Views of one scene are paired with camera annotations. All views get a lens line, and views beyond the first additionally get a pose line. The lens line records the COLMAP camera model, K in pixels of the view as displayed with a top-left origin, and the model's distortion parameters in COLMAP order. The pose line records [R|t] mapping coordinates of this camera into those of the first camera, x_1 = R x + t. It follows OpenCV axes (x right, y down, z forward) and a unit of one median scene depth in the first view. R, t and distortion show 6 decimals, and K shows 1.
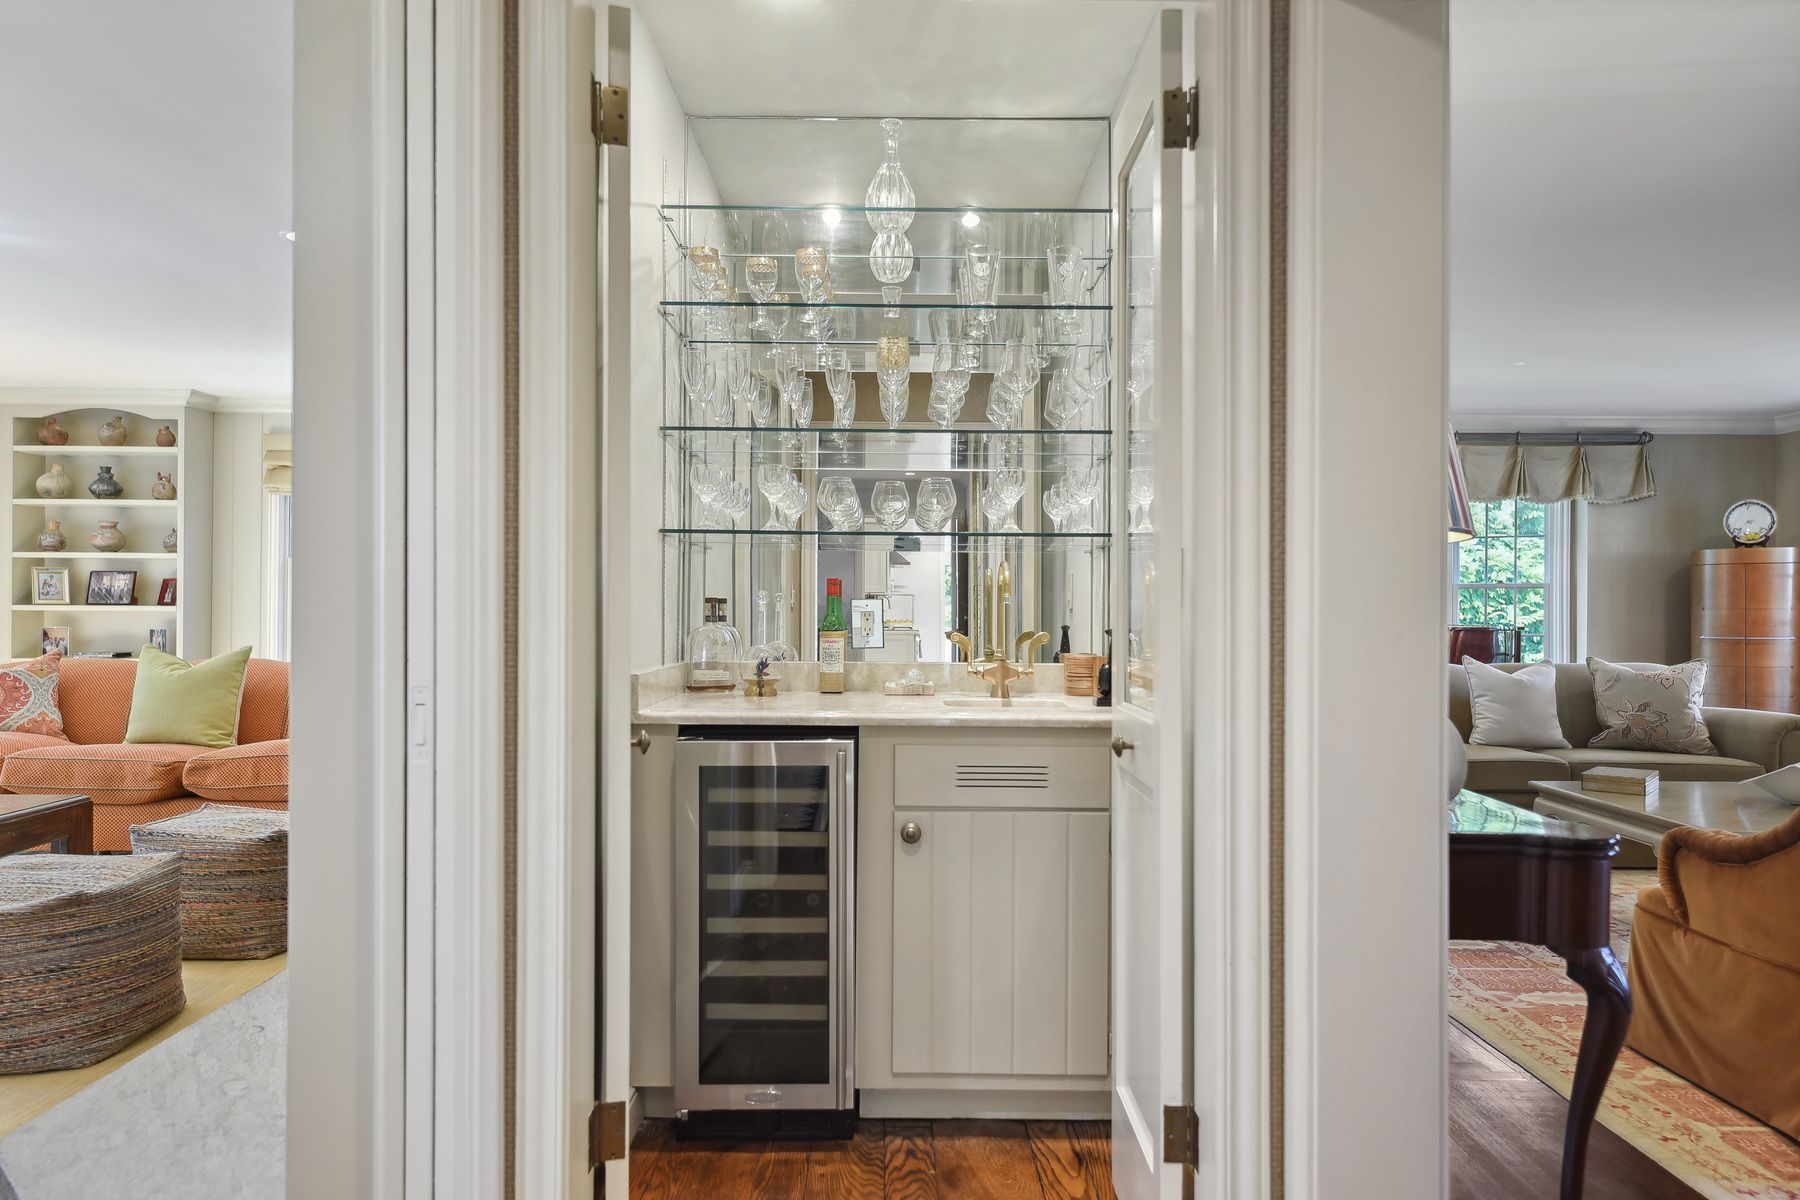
lens RADIAL K [[1187.6, 0, 903.4], [0, 1187.6, 601.0], [0, 0, 1]] dist [0.011194, 0.003156]
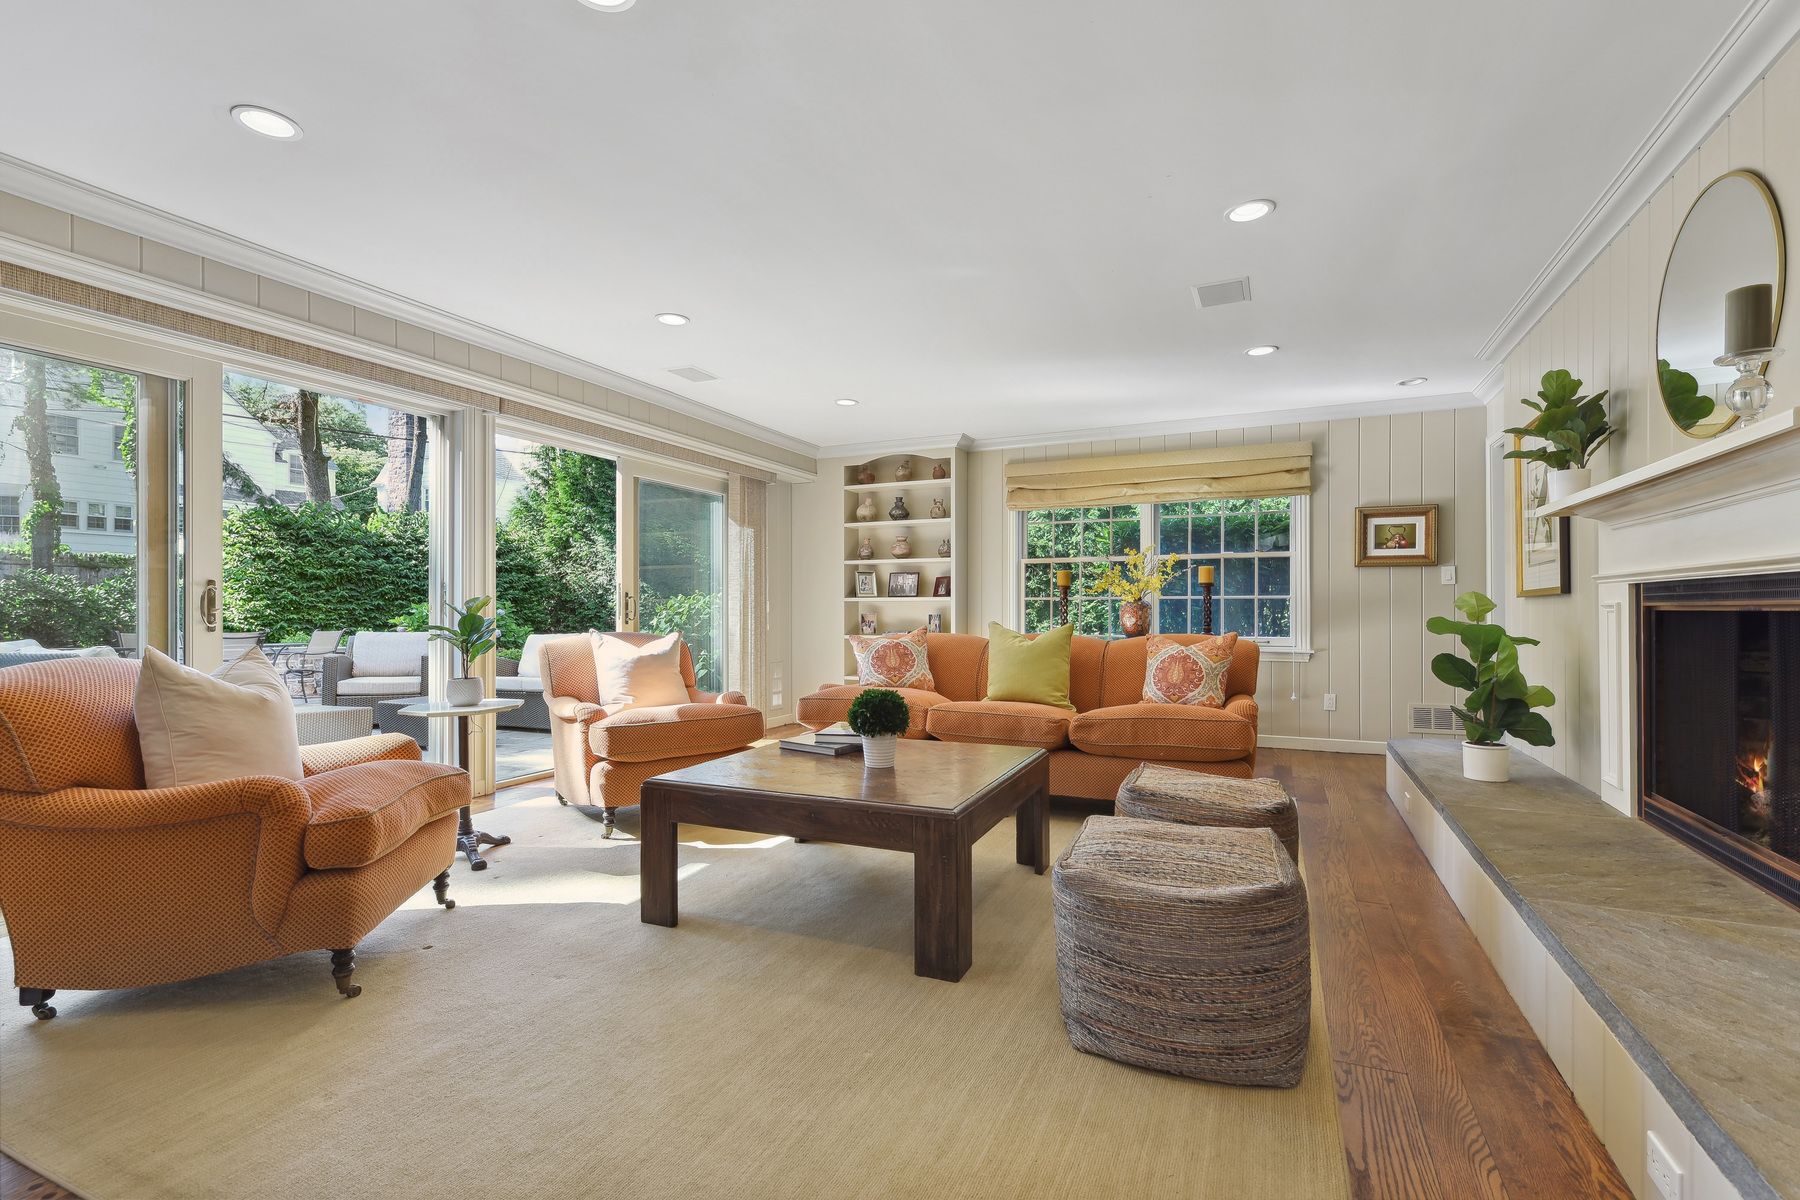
lens RADIAL K [[820.5, 0, 897.9], [0, 820.5, 608.1], [0, 0, 1]] dist [-0.000053, -0.000055]
pose [[0.906260, -0.009476, -0.422613, -0.269876], [0.010388, 0.999946, -0.000146, 0.016383], [0.422592, -0.004258, 0.906310, 0.136247]]
